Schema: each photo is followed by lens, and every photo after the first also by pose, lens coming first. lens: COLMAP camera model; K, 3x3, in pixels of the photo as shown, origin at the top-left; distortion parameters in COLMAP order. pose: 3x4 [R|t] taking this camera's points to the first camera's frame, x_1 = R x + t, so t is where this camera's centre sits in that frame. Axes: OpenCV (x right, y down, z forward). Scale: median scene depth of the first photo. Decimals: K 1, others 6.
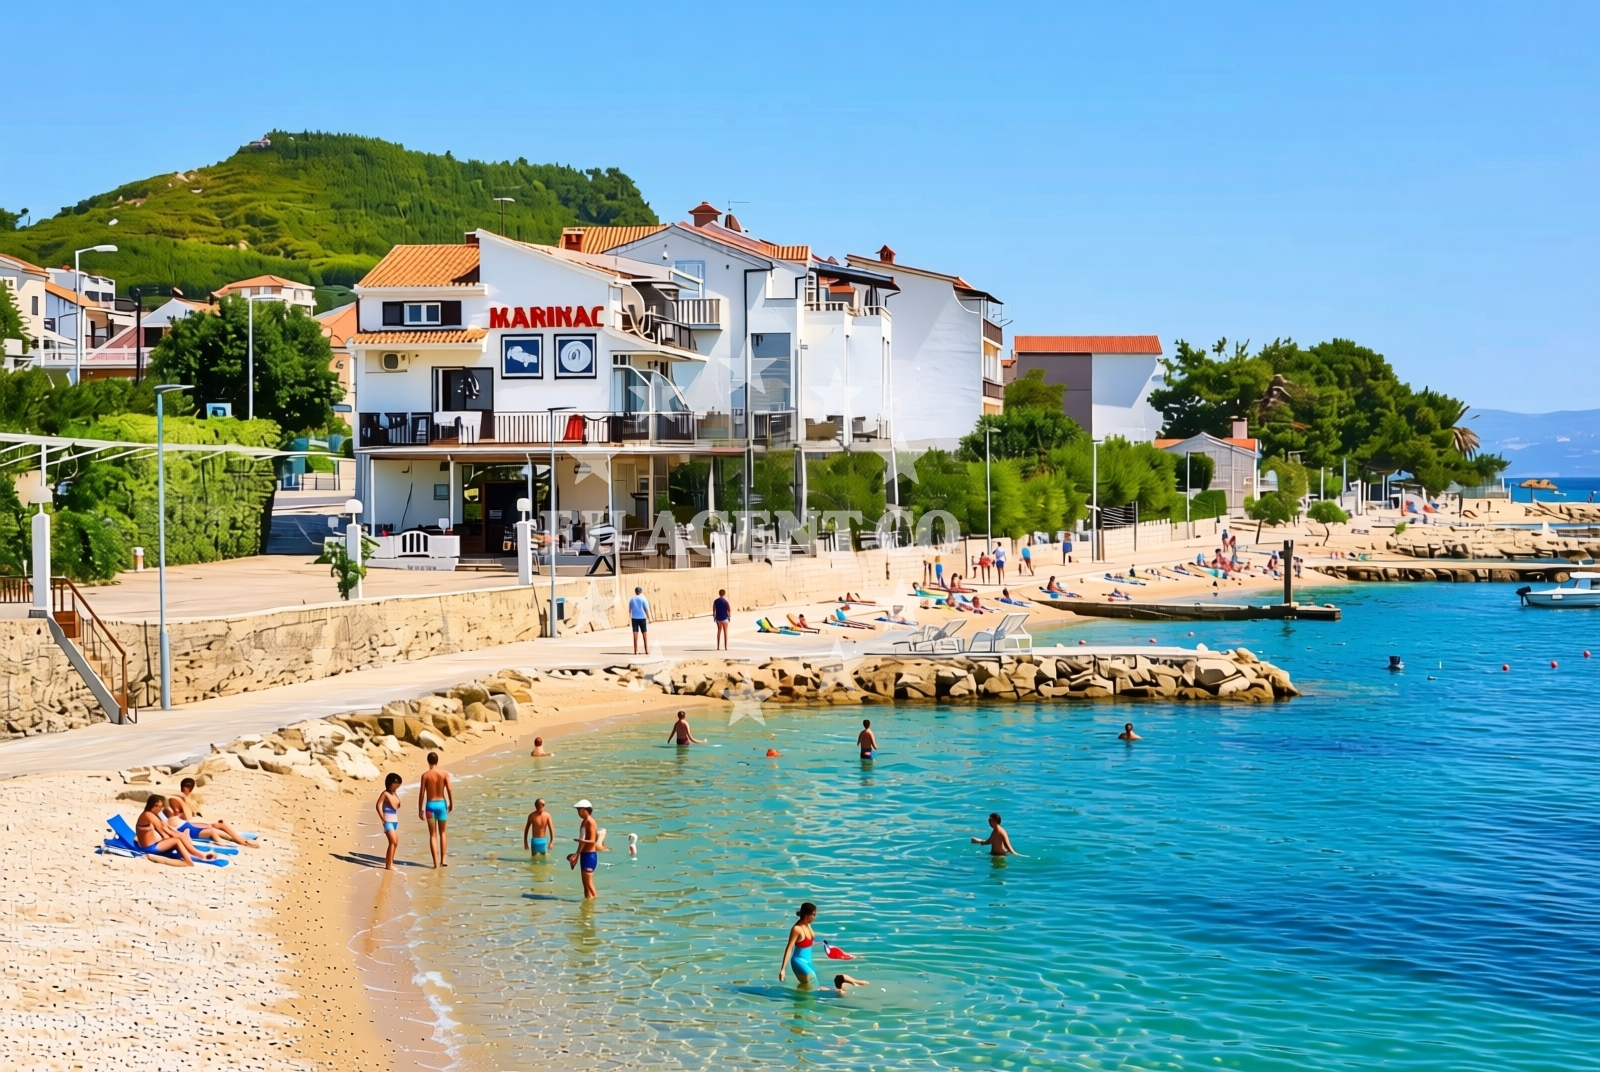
lens RADIAL K [[2656.9, 0, 800.0], [0, 2656.9, 536.0], [0, 0, 1]] dist [-0.201433, -0.004177]
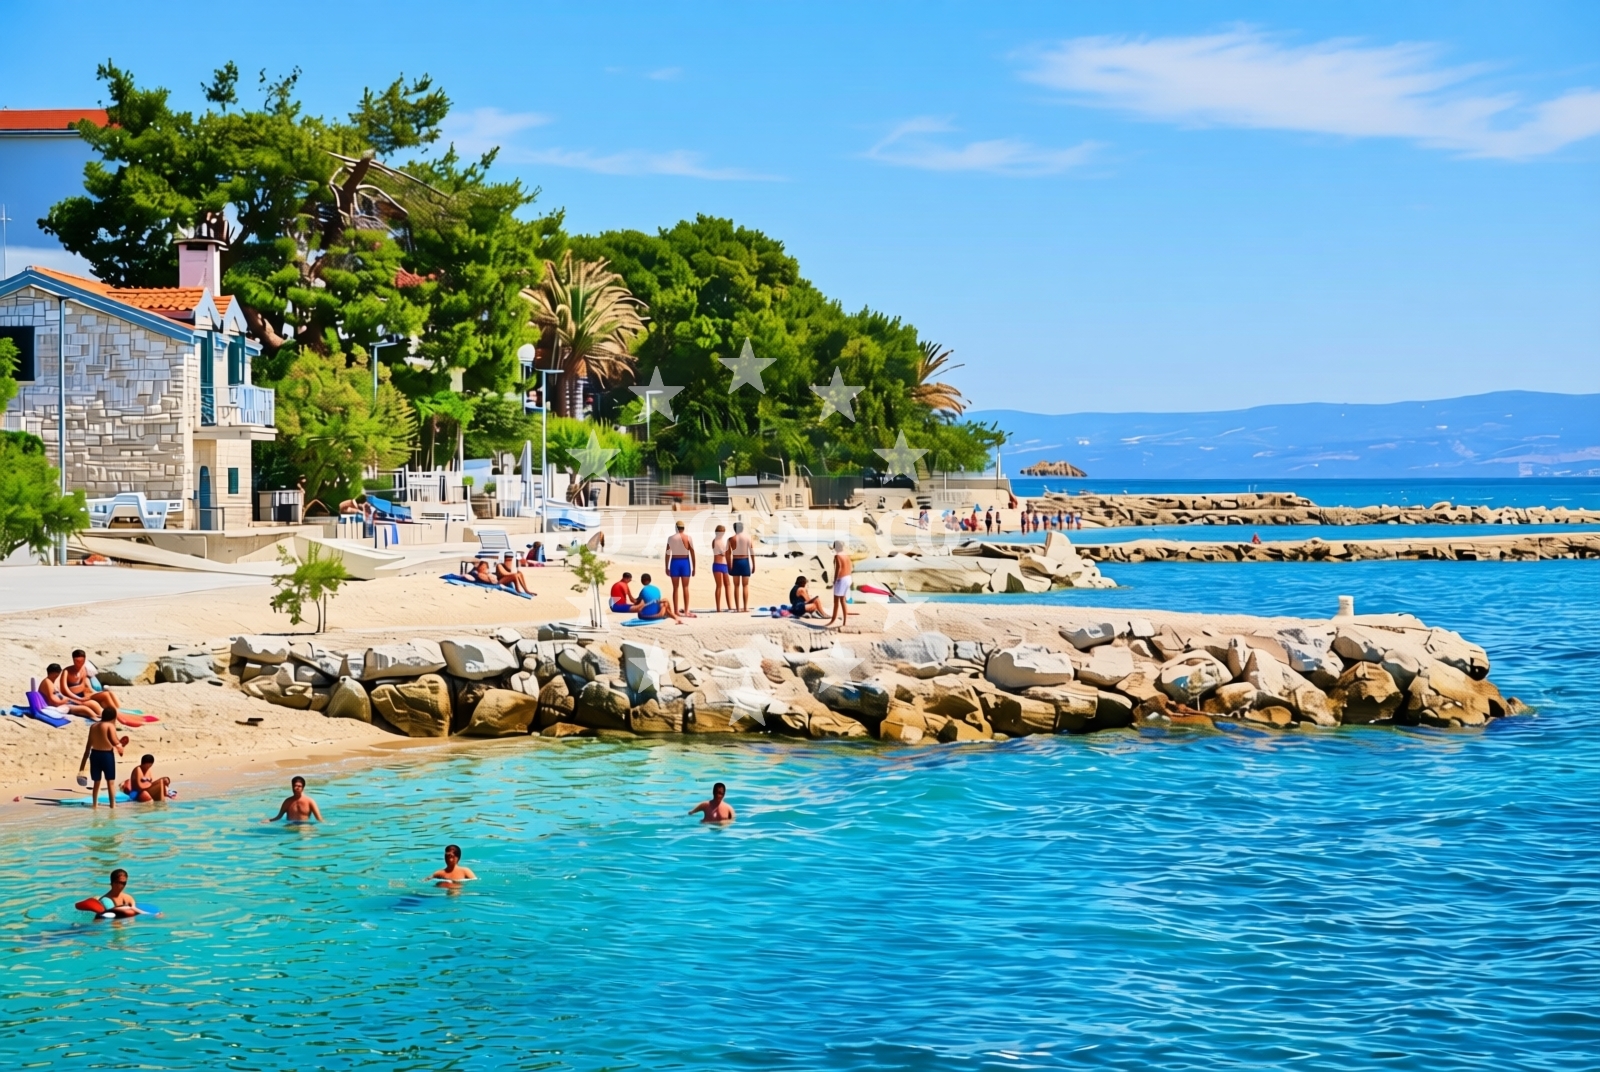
lens RADIAL K [[2078.6, 0, 800.0], [0, 2078.6, 536.0], [0, 0, 1]] dist [-0.363070, 0.033507]
pose [[0.988494, -0.010030, 0.150927, 0.199893], [0.010331, 0.999946, -0.001215, -0.003813], [-0.150907, 0.002760, 0.988544, 0.700453]]
